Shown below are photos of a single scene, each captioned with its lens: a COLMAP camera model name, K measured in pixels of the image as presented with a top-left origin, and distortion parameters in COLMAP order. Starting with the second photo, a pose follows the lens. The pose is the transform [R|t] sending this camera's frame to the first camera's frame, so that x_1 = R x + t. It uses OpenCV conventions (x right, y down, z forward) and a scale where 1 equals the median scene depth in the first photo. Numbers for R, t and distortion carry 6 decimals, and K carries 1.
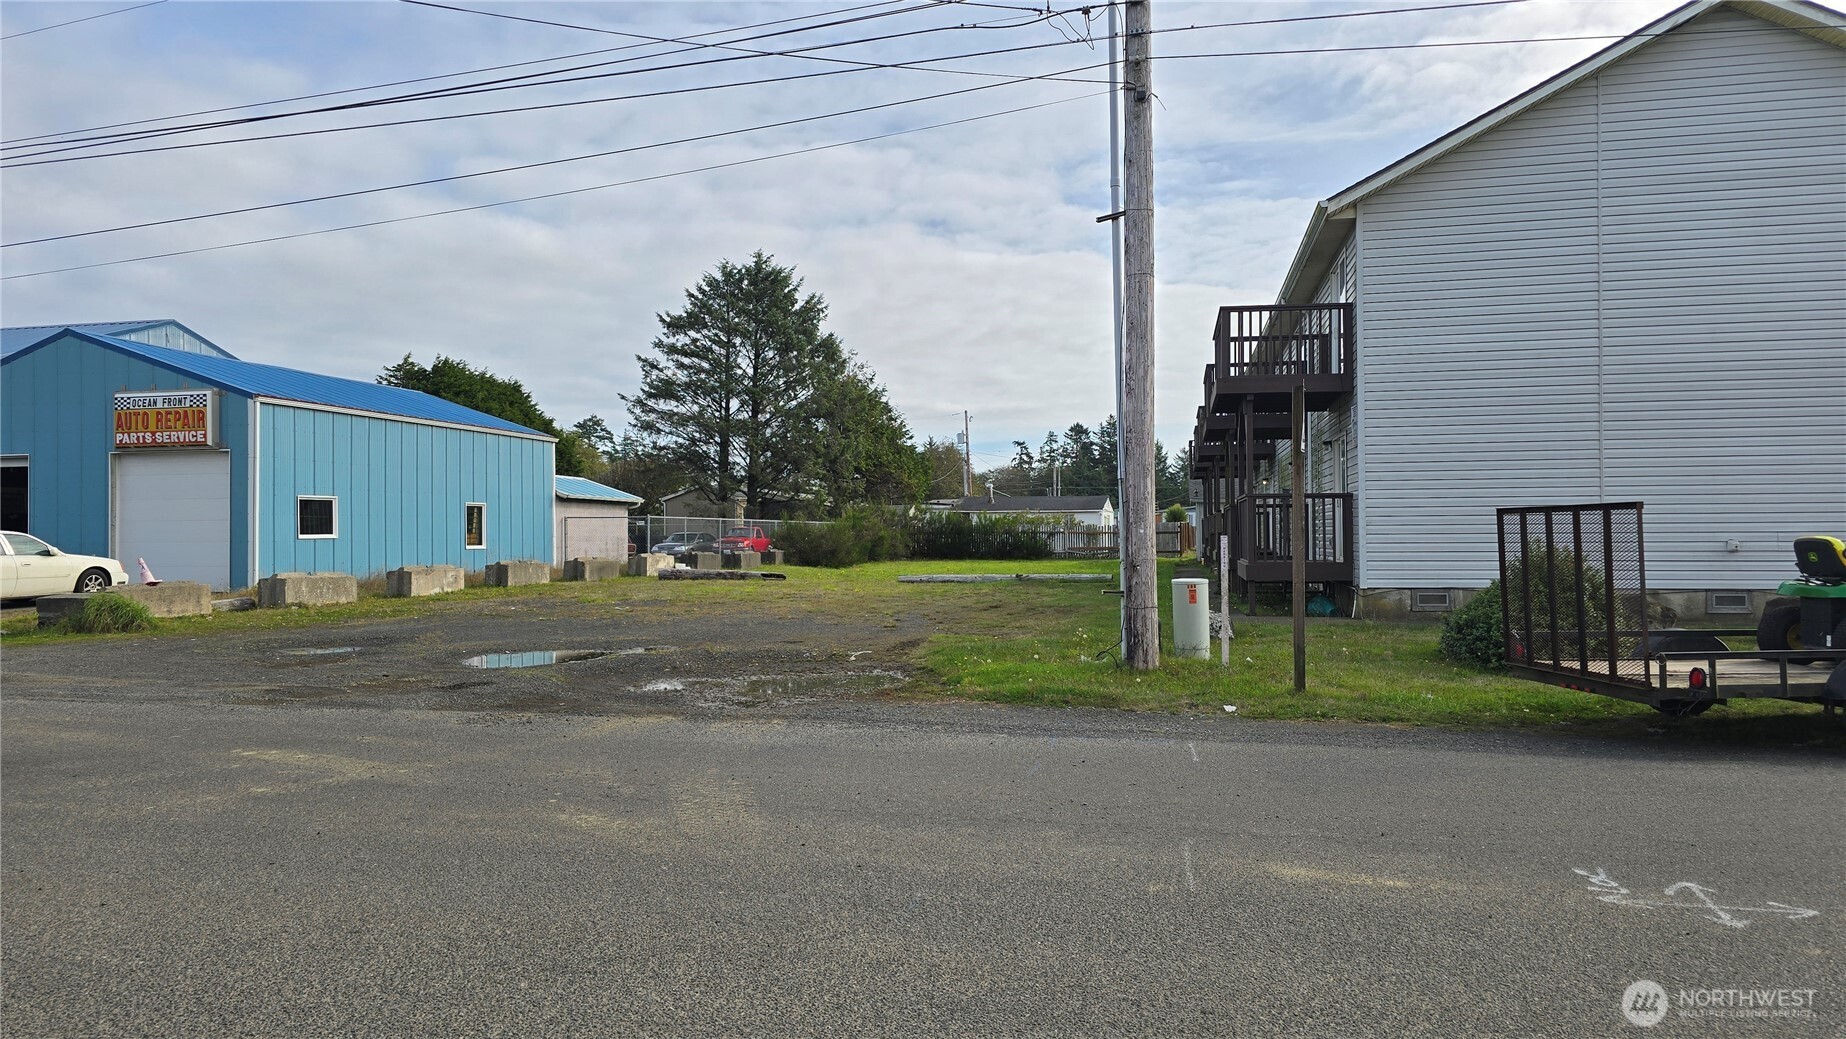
lens RADIAL K [[1241.5, 0, 931.3], [0, 1241.5, 529.4], [0, 0, 1]] dist [0.088939, -0.088438]
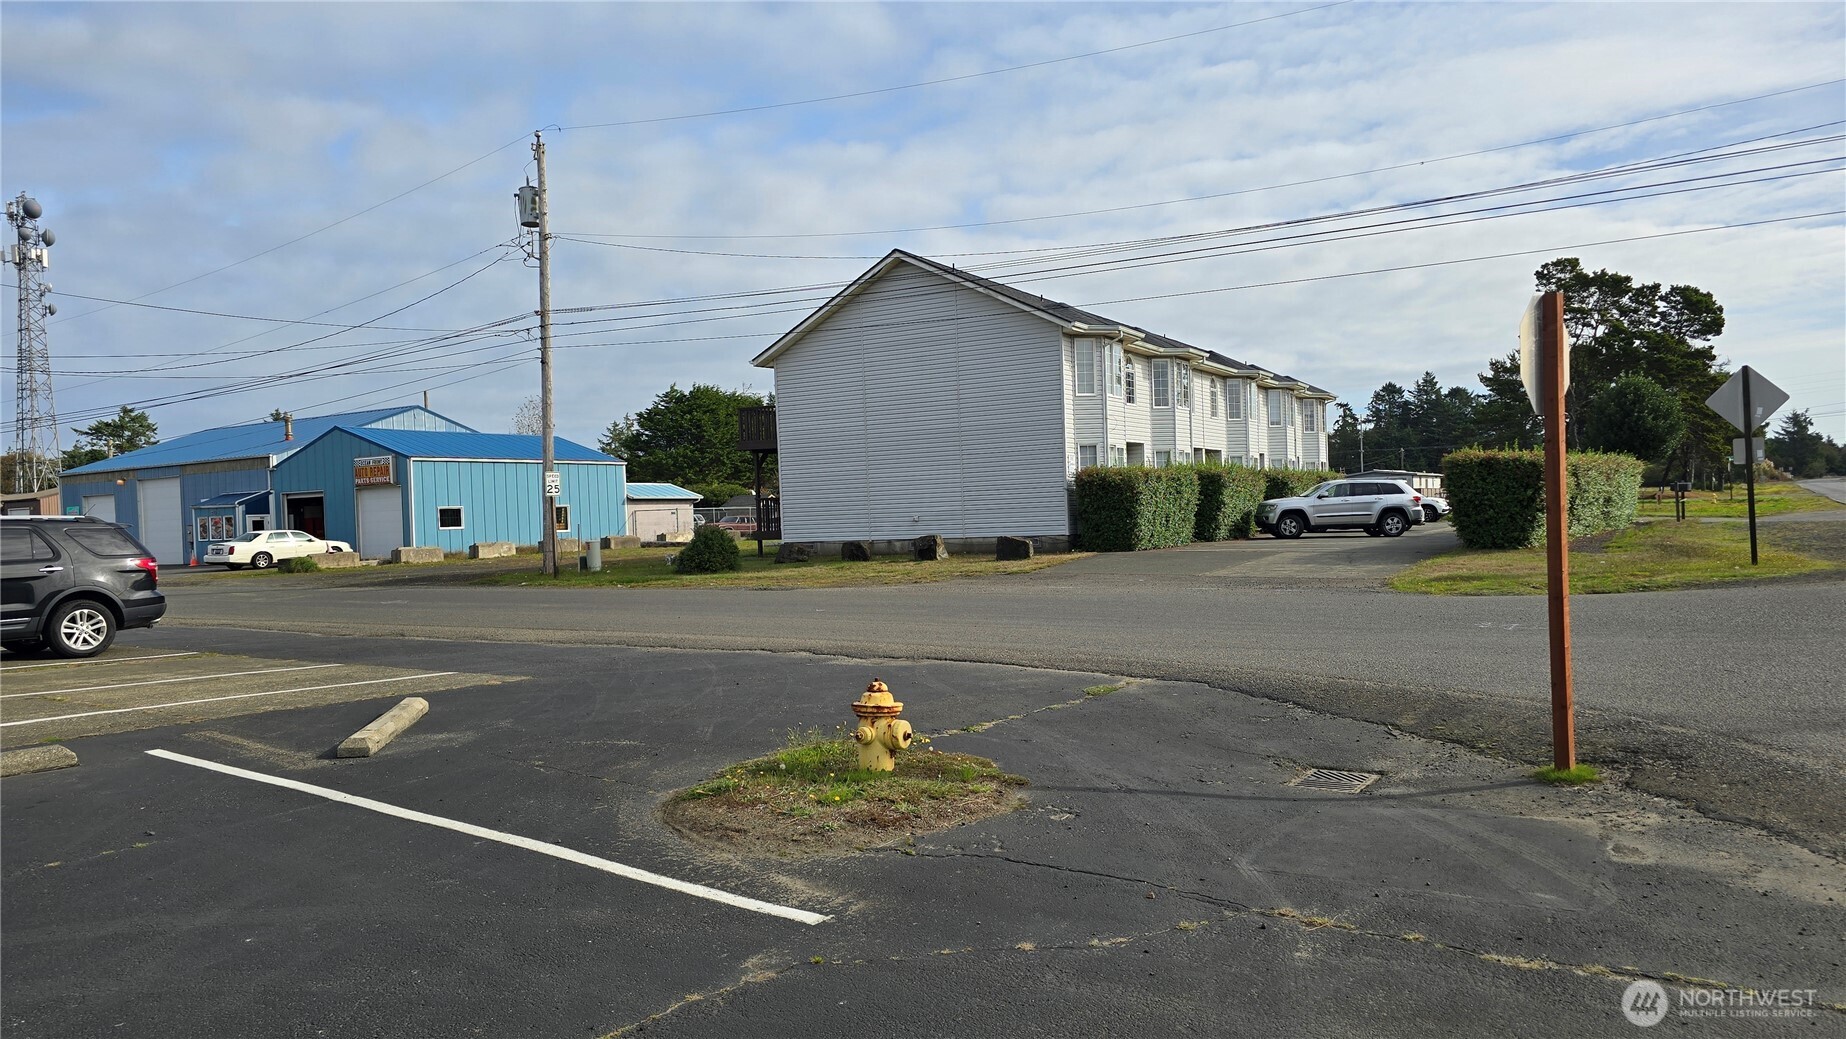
lens RADIAL K [[1269.6, 0, 923.0], [0, 1269.6, 519.5], [0, 0, 1]] dist [0.121912, -0.098816]
pose [[0.947991, -0.026955, -0.317153, 0.360682], [0.031688, 0.999450, 0.009775, -0.001714], [0.316715, -0.019317, 0.948324, -0.273893]]
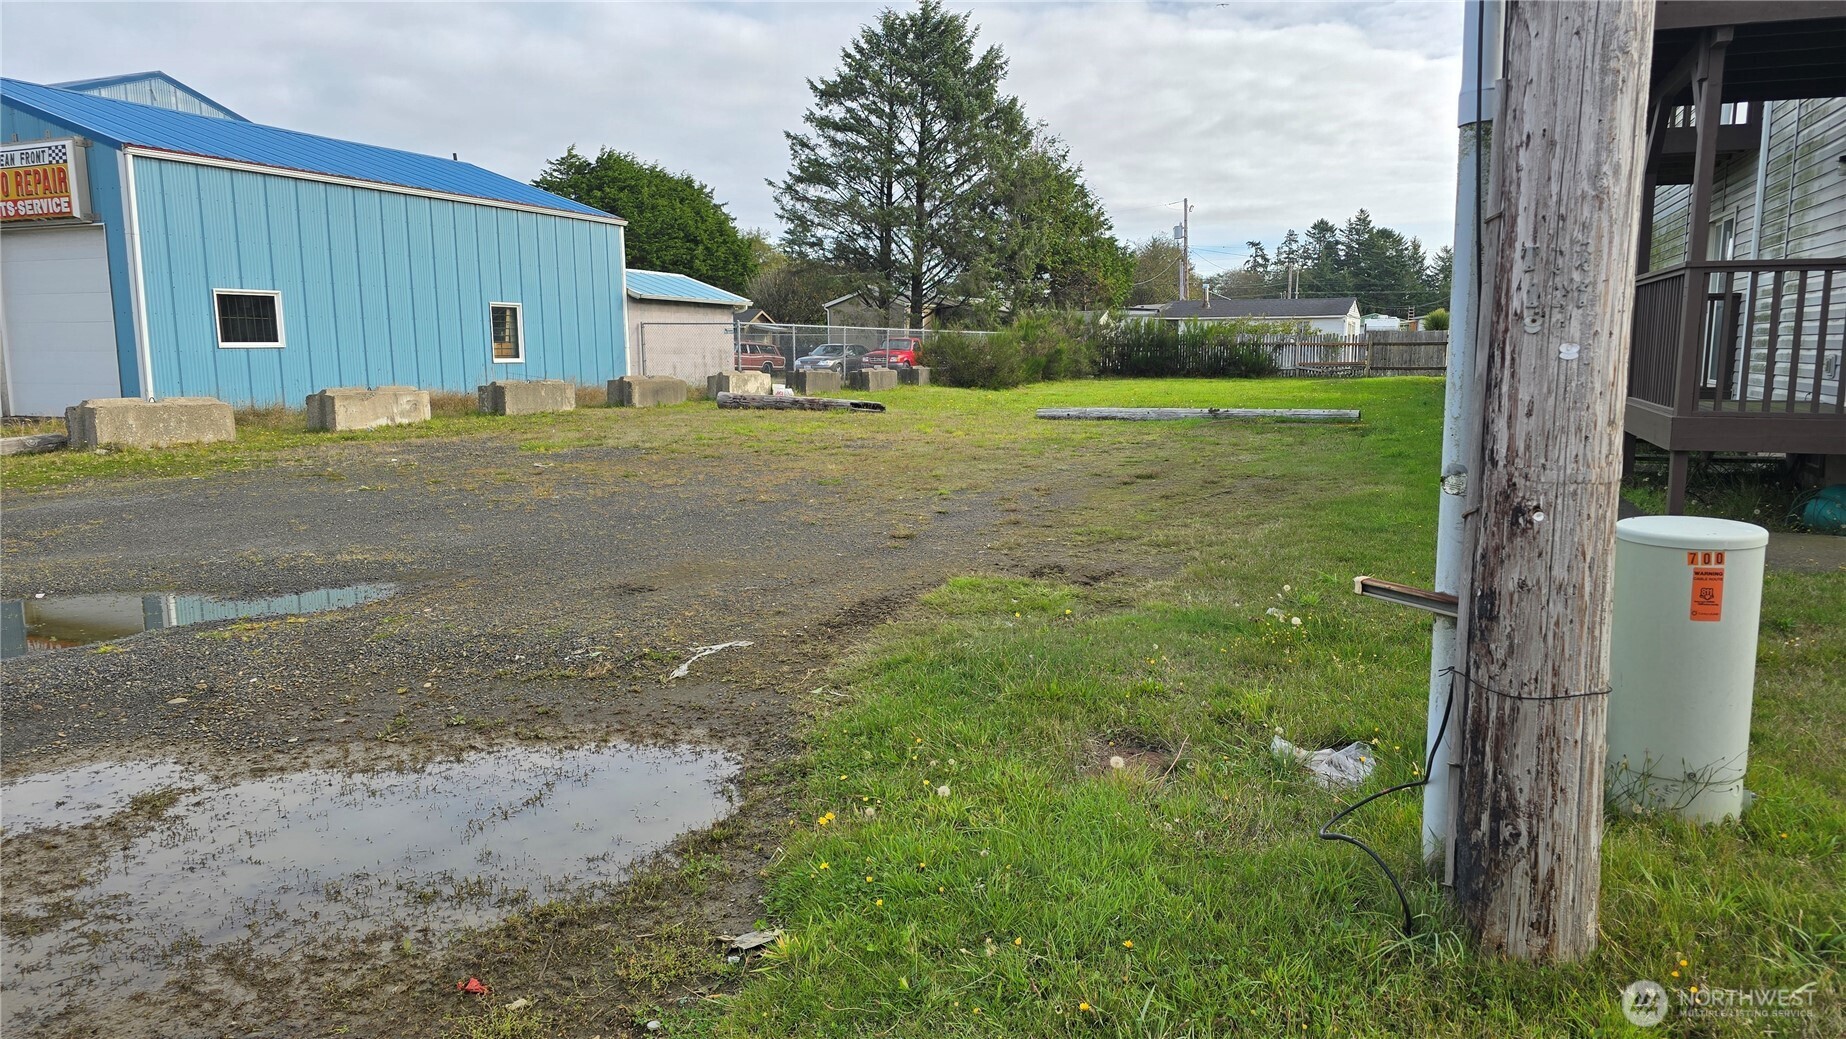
lens RADIAL K [[1241.5, 0, 931.3], [0, 1241.5, 529.4], [0, 0, 1]] dist [0.088939, -0.088438]
pose [[0.984253, 0.029428, -0.174301, 0.019443], [-0.002908, 0.988607, 0.150493, -0.000160], [0.176744, -0.147616, 0.973124, 0.148993]]
